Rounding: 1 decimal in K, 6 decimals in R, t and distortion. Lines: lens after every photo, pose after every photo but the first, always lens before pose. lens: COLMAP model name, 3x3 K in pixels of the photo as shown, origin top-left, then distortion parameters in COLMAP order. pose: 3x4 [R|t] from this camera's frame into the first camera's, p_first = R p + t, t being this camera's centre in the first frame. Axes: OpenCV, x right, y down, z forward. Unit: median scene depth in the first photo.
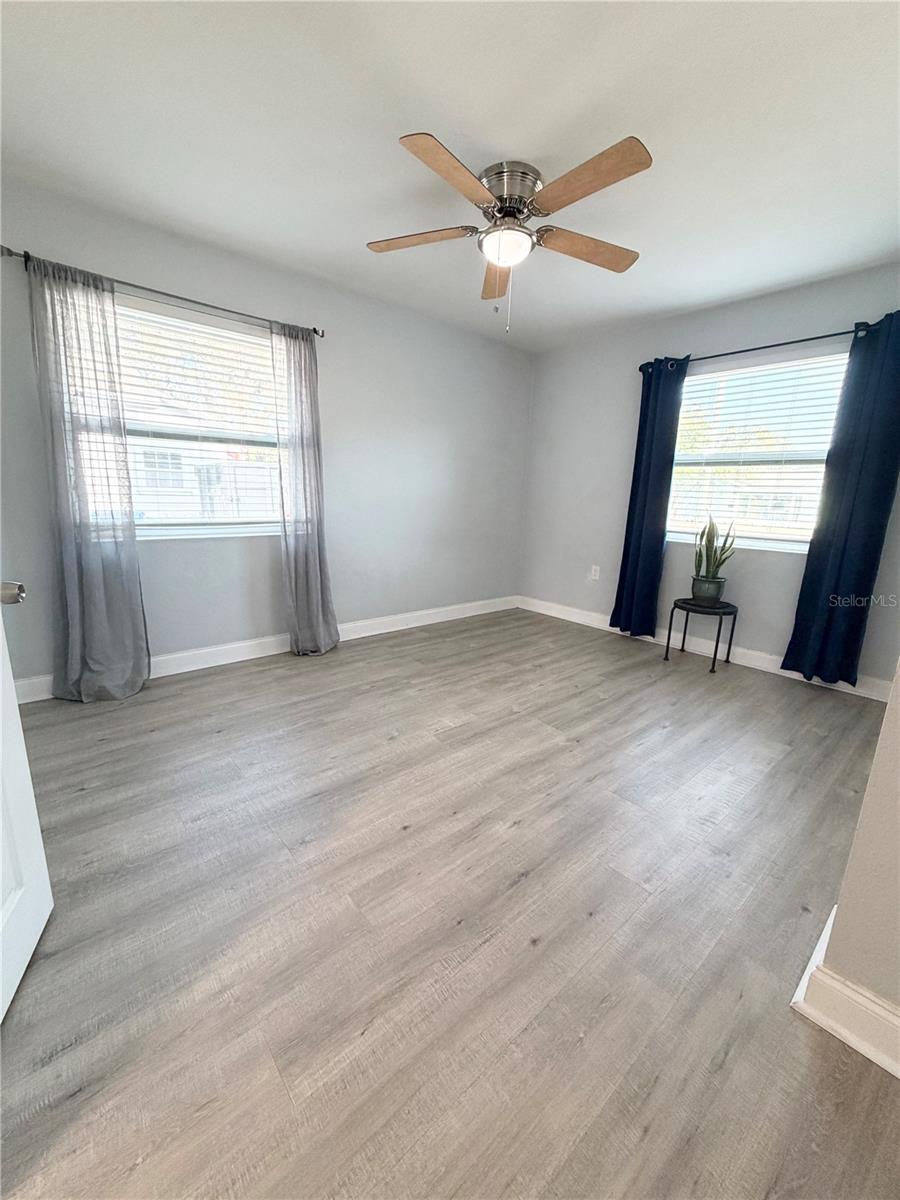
lens RADIAL K [[478.3, 0, 450.0], [0, 478.3, 600.0], [0, 0, 1]] dist [-0.001003, 0.000172]
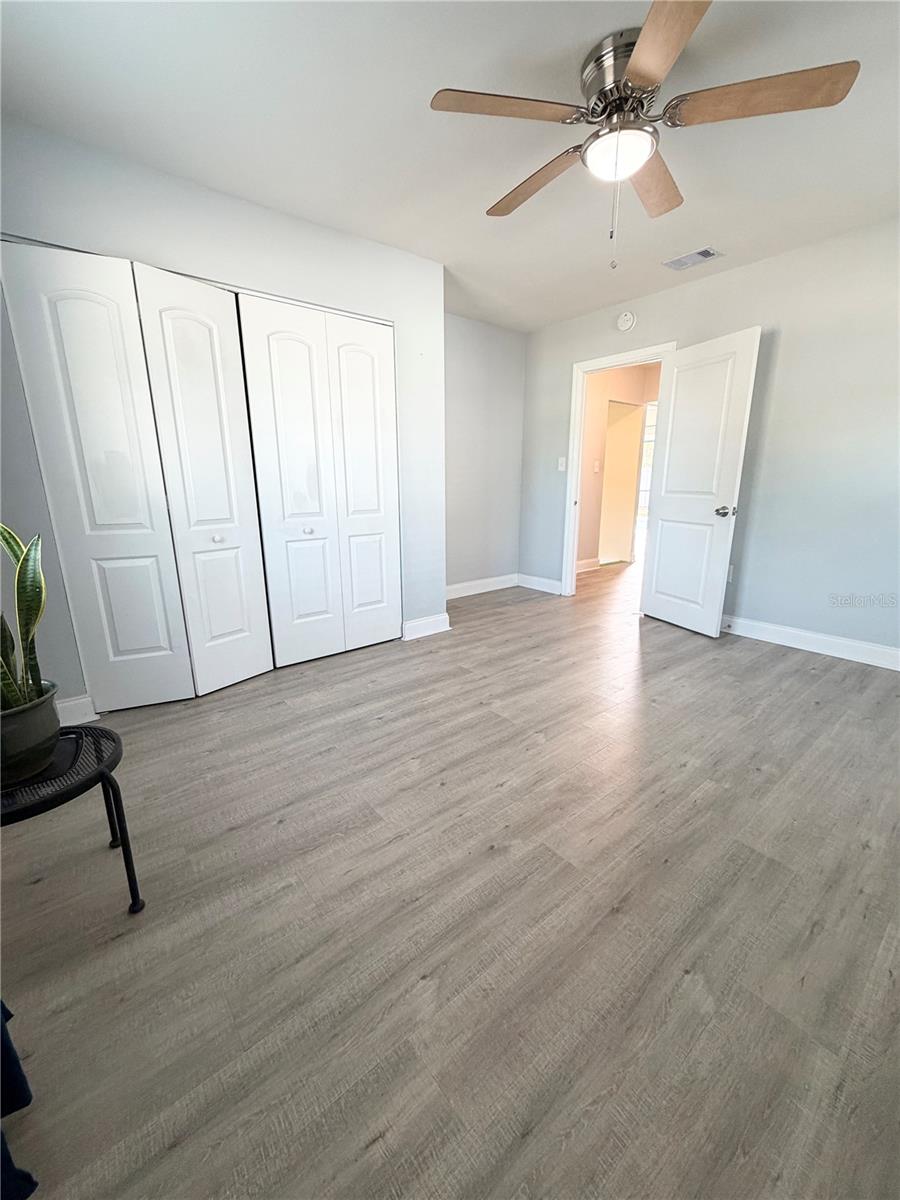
lens RADIAL K [[478.3, 0, 450.0], [0, 478.3, 600.0], [0, 0, 1]] dist [-0.001003, 0.000172]
pose [[-0.999197, -0.033797, 0.021508, 0.248885], [-0.020287, 0.889856, 0.455791, -0.306340], [-0.034543, 0.454989, -0.889827, 1.431965]]
